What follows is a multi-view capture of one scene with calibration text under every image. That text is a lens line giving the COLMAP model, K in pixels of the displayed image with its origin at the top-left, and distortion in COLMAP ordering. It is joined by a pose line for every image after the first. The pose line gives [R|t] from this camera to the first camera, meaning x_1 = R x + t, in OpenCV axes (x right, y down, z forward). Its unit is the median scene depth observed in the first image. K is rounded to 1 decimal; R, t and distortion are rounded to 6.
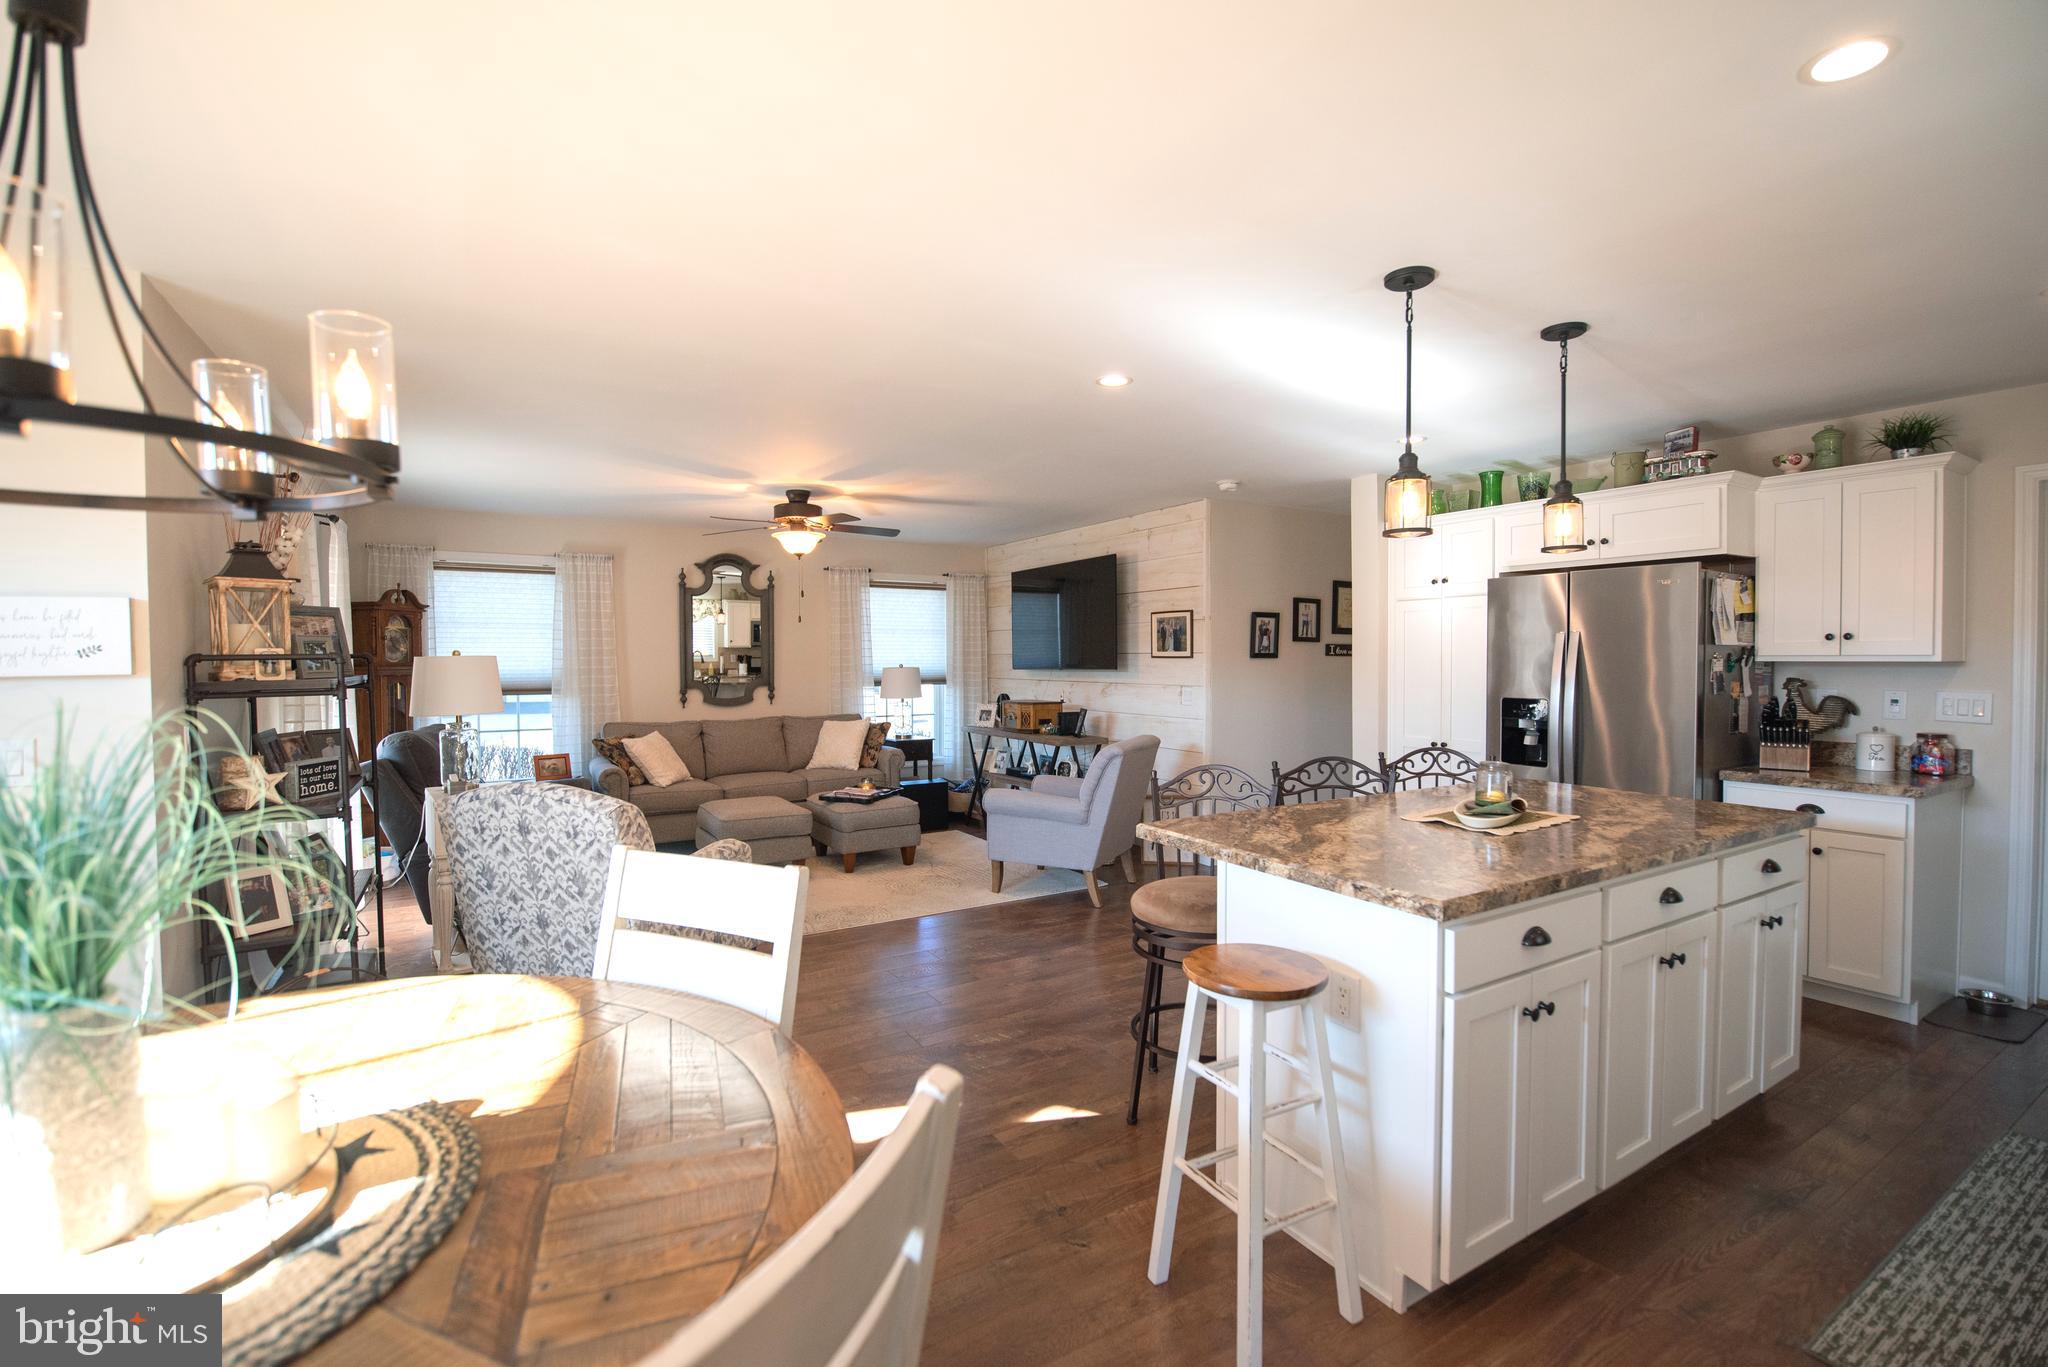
lens RADIAL K [[892.4, 0, 1025.8], [0, 892.4, 688.8], [0, 0, 1]] dist [-0.008562, -0.007203]
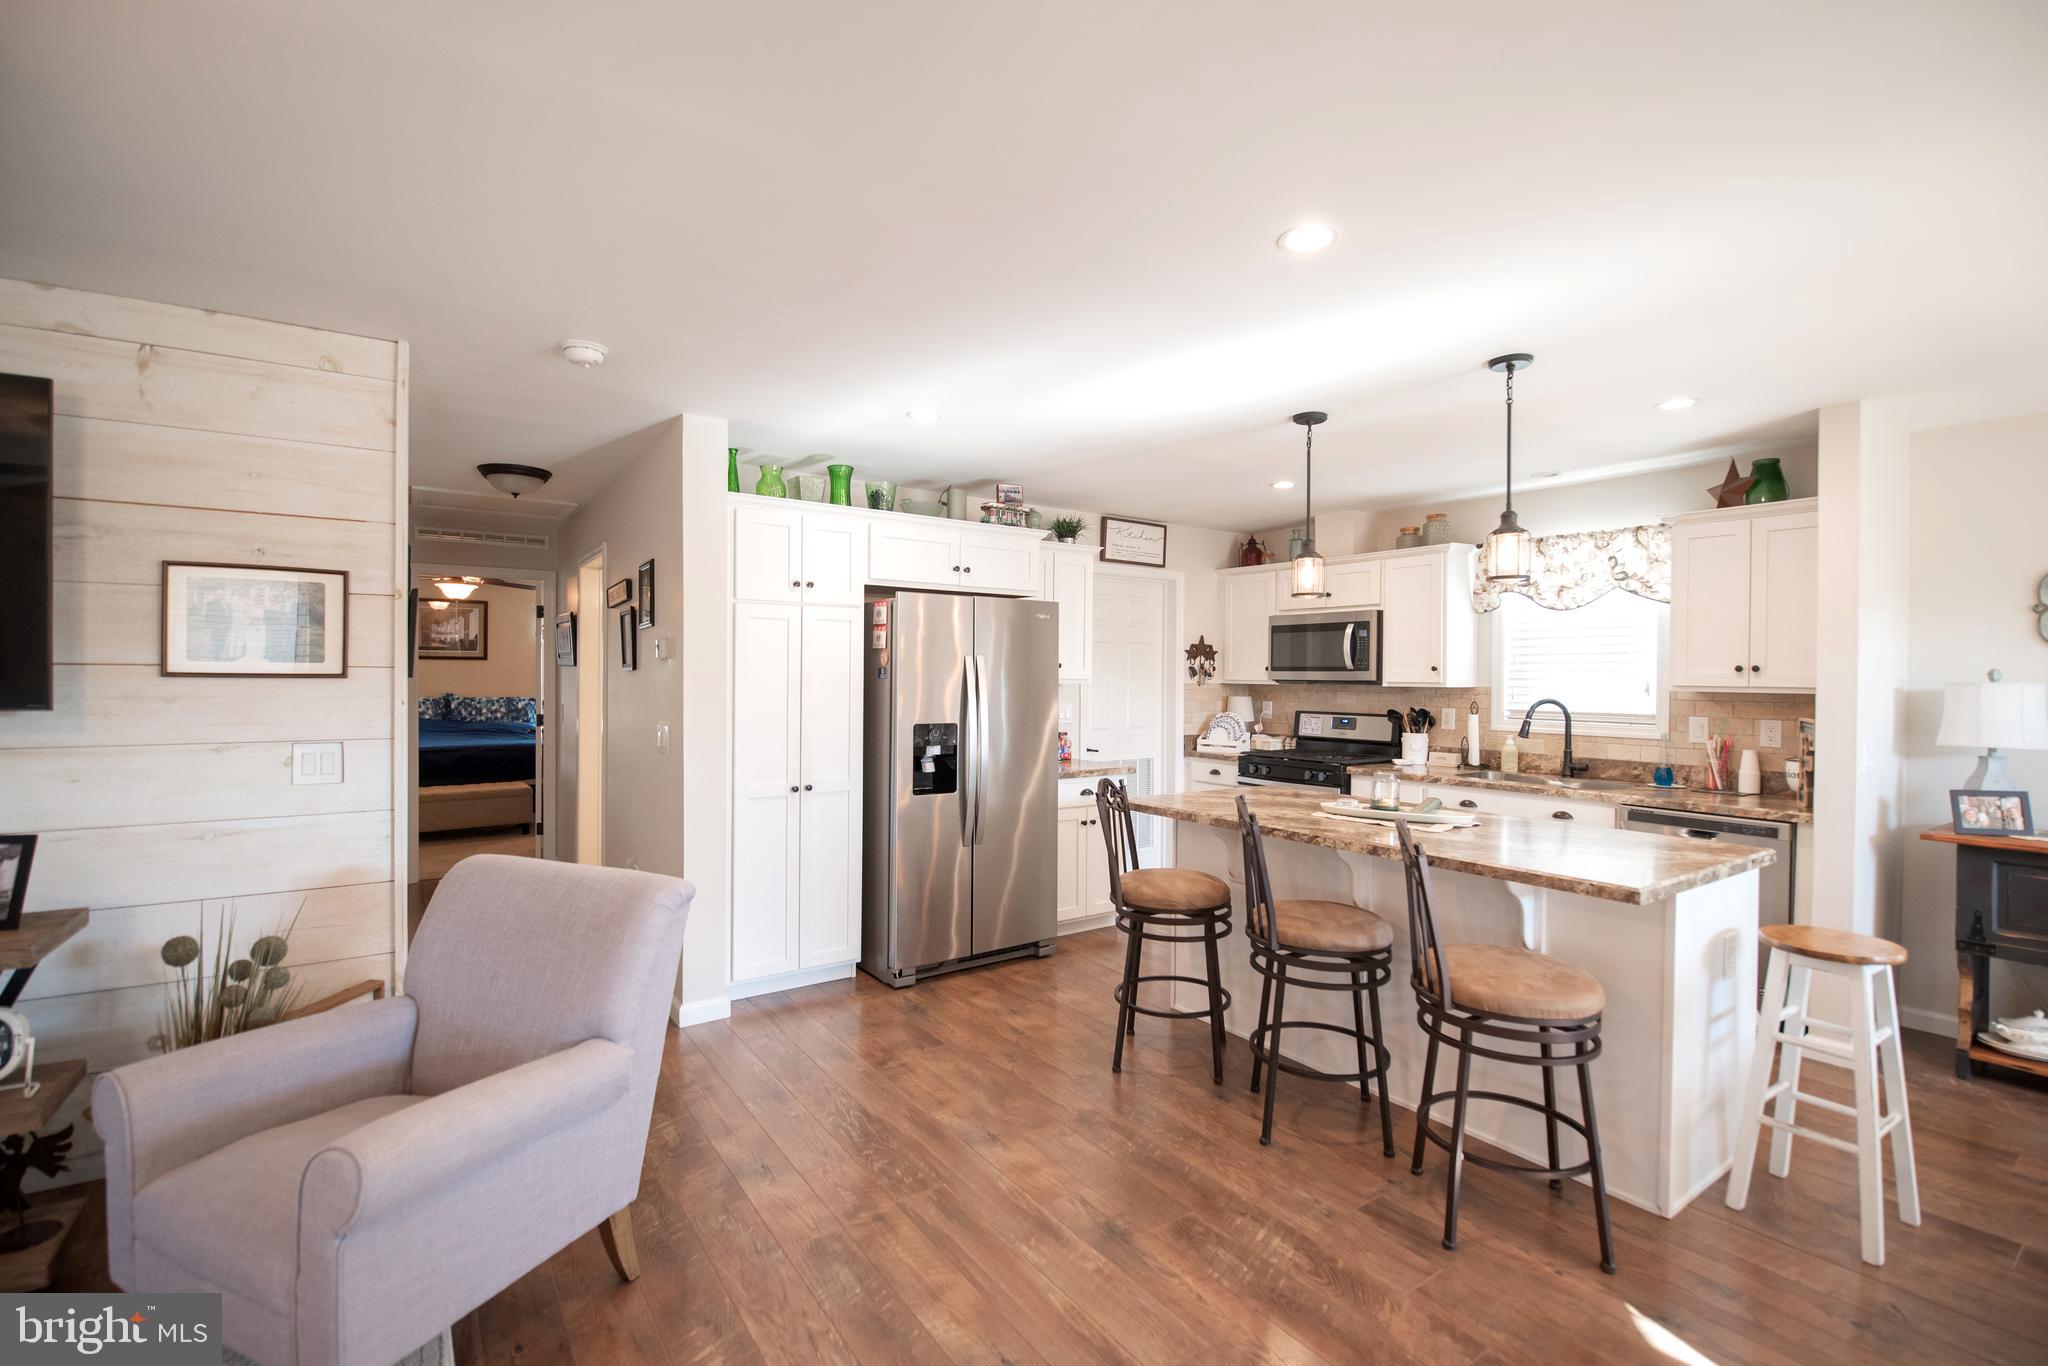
lens RADIAL K [[892.4, 0, 1018.0], [0, 892.4, 682.7], [0, 0, 1]] dist [-0.008562, -0.007203]
pose [[-0.057165, -0.004088, 0.998356, -0.250095], [0.026724, 0.999627, 0.005624, -0.022685], [-0.998007, 0.027001, -0.057034, 0.620916]]
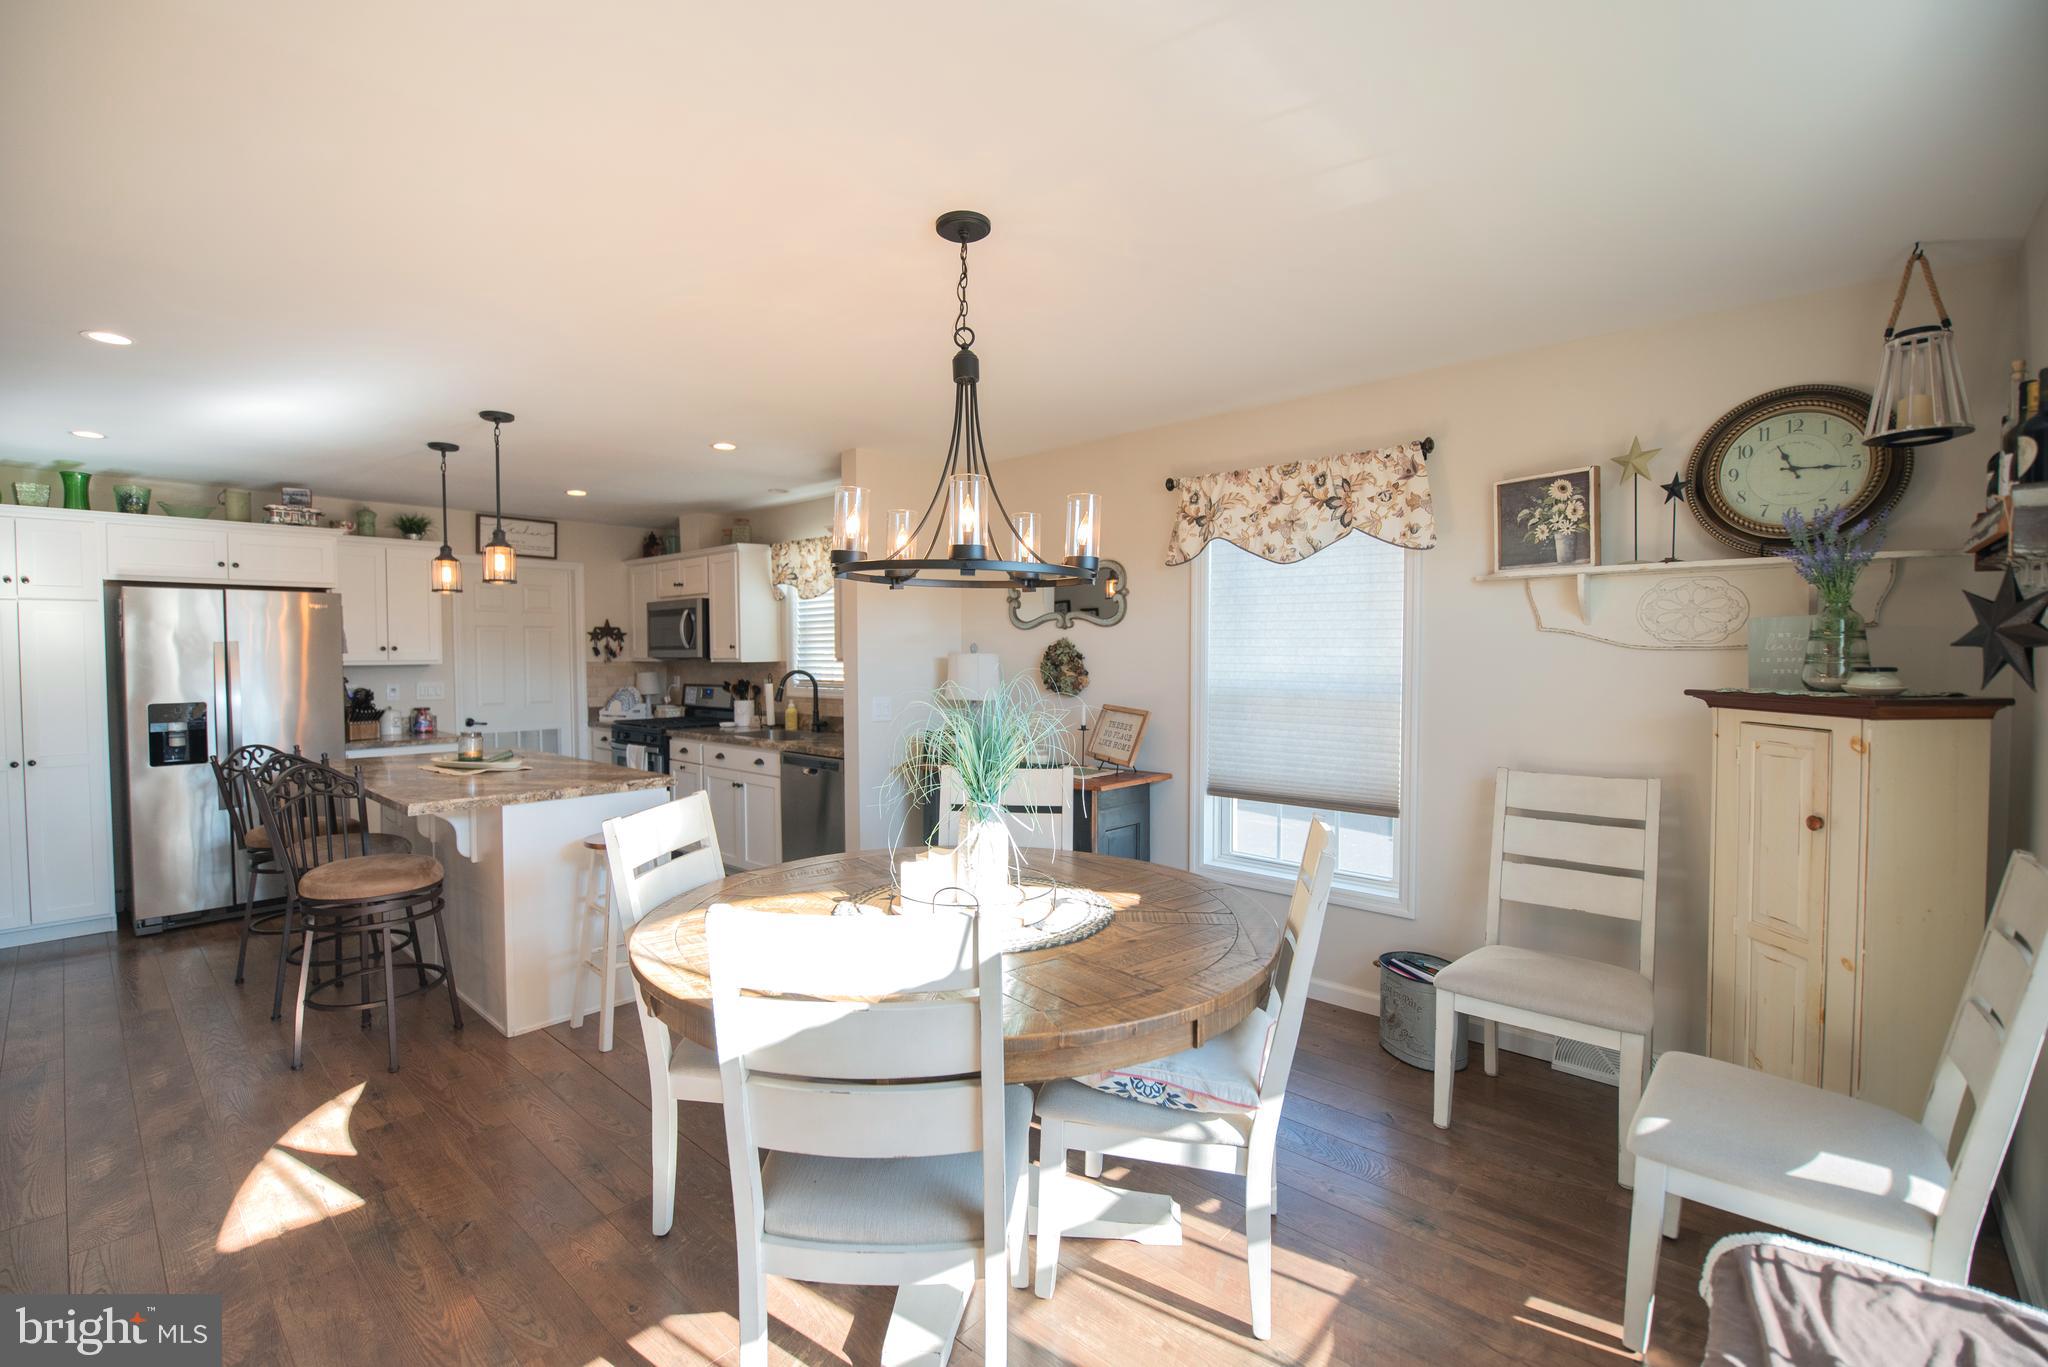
lens RADIAL K [[892.4, 0, 1015.0], [0, 892.4, 675.2], [0, 0, 1]] dist [-0.008562, -0.007203]
pose [[-0.279442, -0.019592, 0.959963, -0.470837], [0.041479, 0.998612, 0.032456, -0.009708], [-0.959266, 0.048888, -0.278242, 0.211878]]
